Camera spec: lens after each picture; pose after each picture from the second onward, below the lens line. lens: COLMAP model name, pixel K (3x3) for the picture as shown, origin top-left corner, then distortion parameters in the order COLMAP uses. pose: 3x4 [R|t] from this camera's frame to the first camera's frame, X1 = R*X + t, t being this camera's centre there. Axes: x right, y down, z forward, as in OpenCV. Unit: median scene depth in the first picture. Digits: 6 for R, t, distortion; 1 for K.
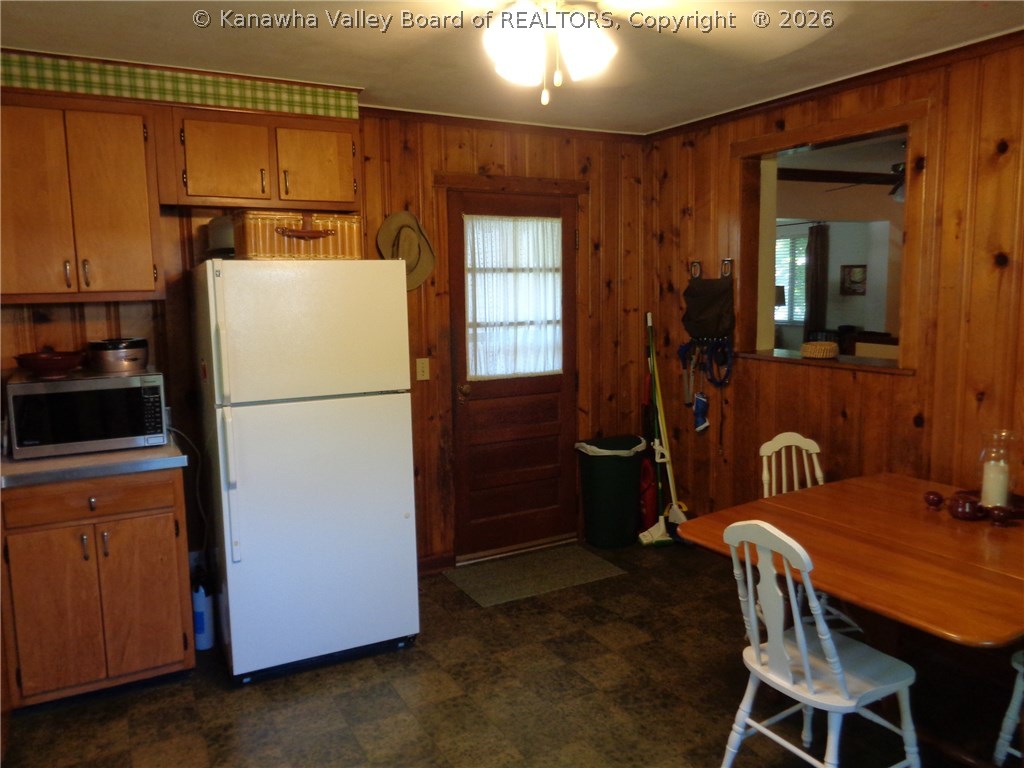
lens RADIAL K [[767.3, 0, 512.7], [0, 767.3, 385.8], [0, 0, 1]] dist [-0.007496, -0.001319]
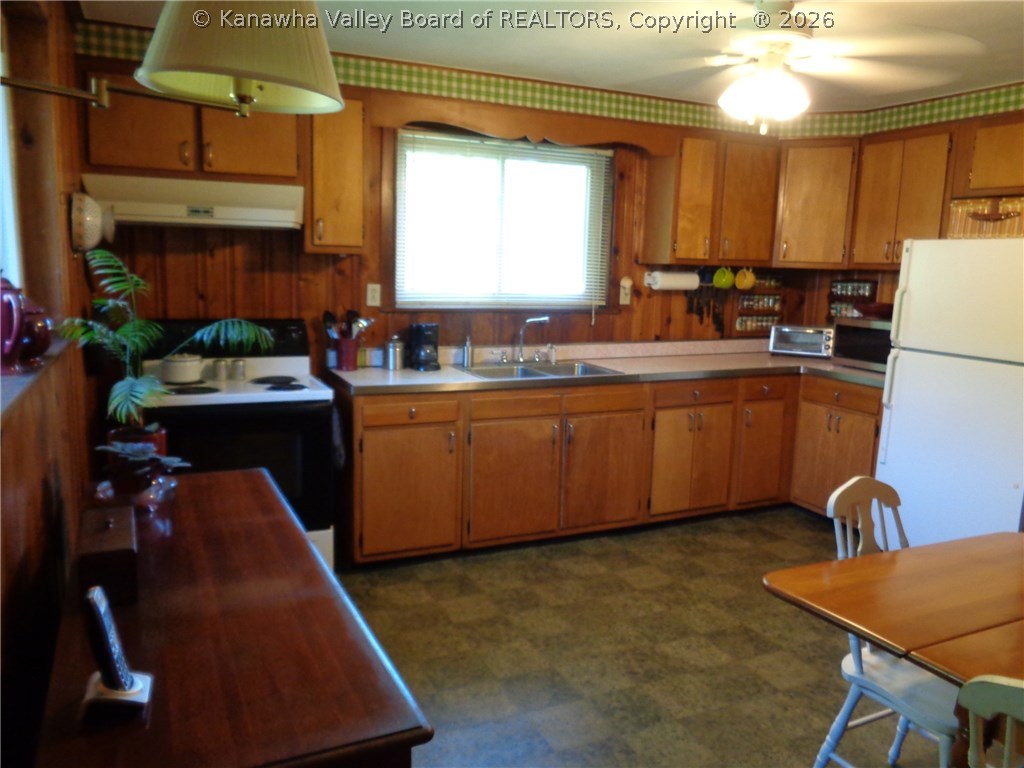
lens RADIAL K [[767.3, 0, 511.6], [0, 767.3, 380.9], [0, 0, 1]] dist [-0.007496, -0.001319]
pose [[-0.045606, 0.192278, -0.980280, 1.008105], [-0.138941, 0.970542, 0.196832, -0.144189], [0.989250, 0.145178, -0.017547, 0.672012]]
